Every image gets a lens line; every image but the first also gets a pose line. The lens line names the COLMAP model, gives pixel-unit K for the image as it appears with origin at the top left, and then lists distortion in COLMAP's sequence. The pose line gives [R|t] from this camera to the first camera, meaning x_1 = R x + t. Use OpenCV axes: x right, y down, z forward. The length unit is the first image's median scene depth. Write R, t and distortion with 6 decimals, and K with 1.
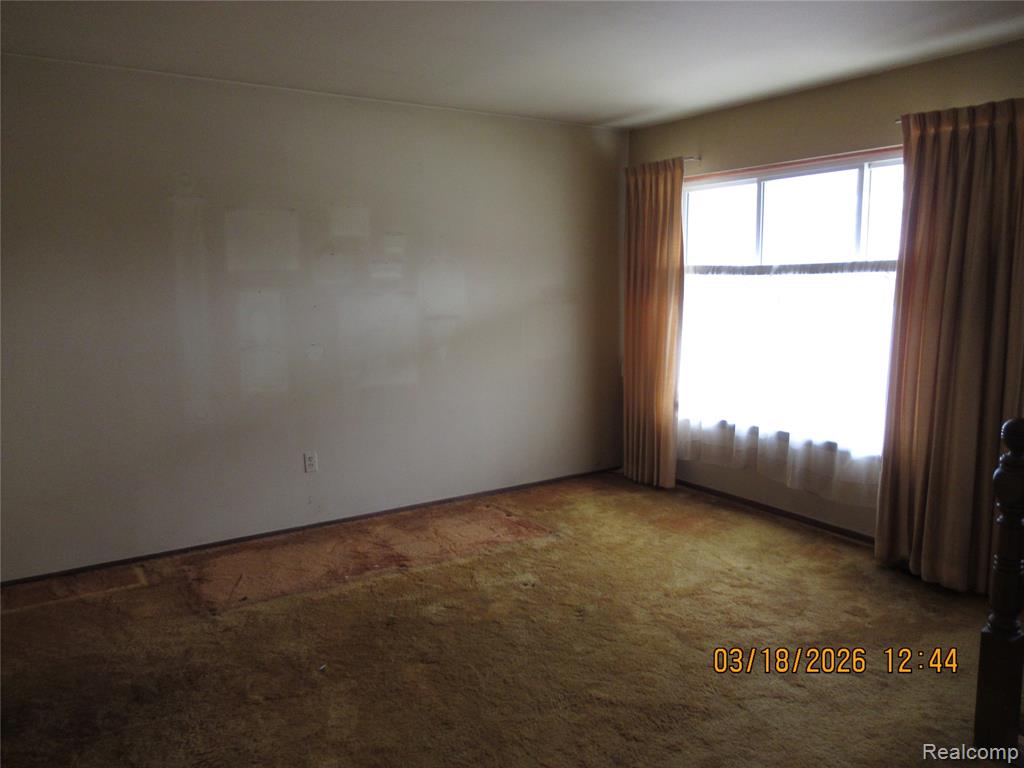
lens RADIAL K [[770.7, 0, 512.0], [0, 770.7, 384.0], [0, 0, 1]] dist [-0.008112, 0.001866]
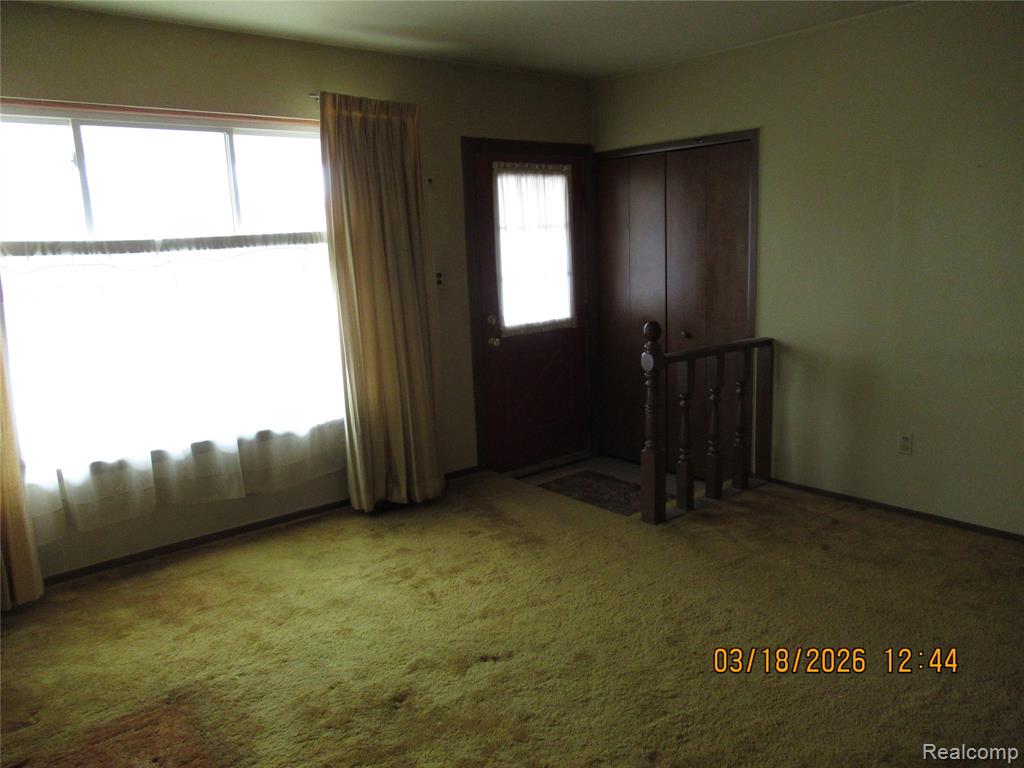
lens RADIAL K [[770.7, 0, 512.0], [0, 770.7, 384.0], [0, 0, 1]] dist [-0.008112, 0.001866]
pose [[-0.114191, -0.172913, 0.978295, -0.530523], [0.175842, 0.965670, 0.191207, -0.106854], [-0.977773, 0.193860, -0.079865, 0.797975]]
